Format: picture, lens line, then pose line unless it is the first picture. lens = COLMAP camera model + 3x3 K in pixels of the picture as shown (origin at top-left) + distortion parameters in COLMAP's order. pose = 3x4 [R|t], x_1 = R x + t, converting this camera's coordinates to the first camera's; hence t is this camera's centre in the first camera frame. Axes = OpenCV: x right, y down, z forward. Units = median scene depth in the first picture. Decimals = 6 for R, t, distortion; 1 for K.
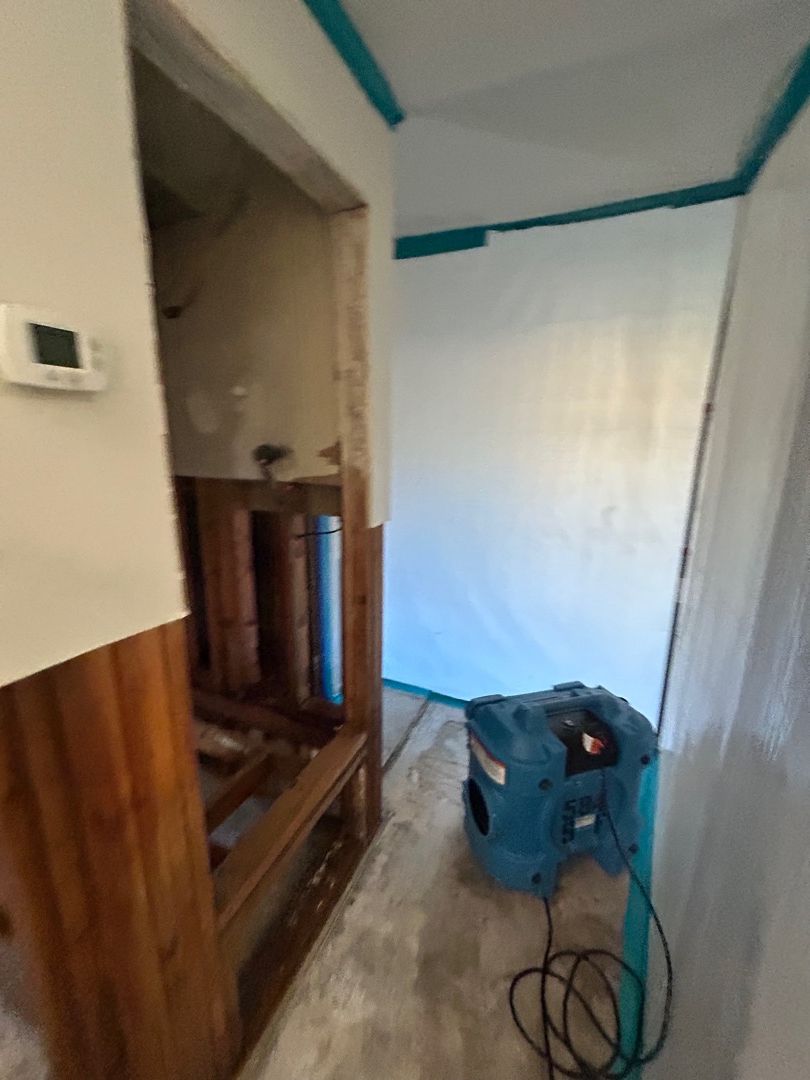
lens RADIAL K [[432.4, 0, 404.1], [0, 432.4, 535.8], [0, 0, 1]] dist [0.001431, 0.000069]
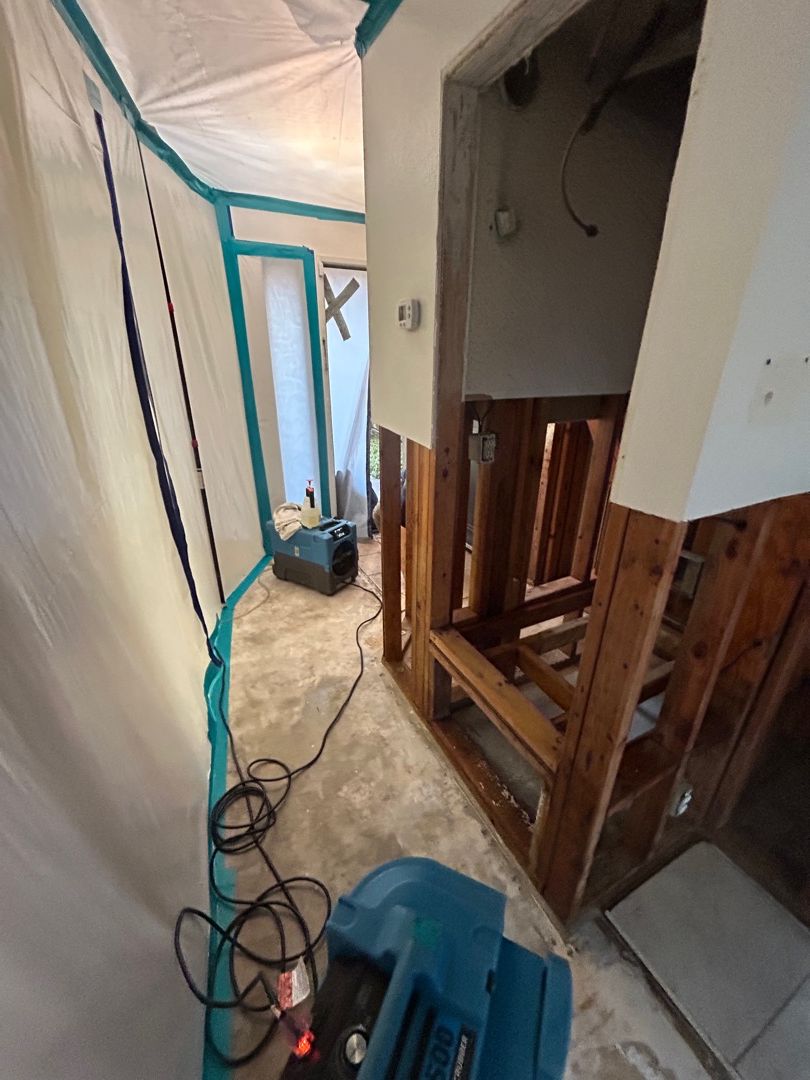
lens RADIAL K [[432.4, 0, 406.9], [0, 432.4, 541.0], [0, 0, 1]] dist [0.001431, 0.000069]
pose [[-0.643160, 0.296649, -0.705935, 0.581856], [-0.167934, 0.844821, 0.508012, -0.242376], [0.747090, 0.445283, -0.493538, 1.223061]]
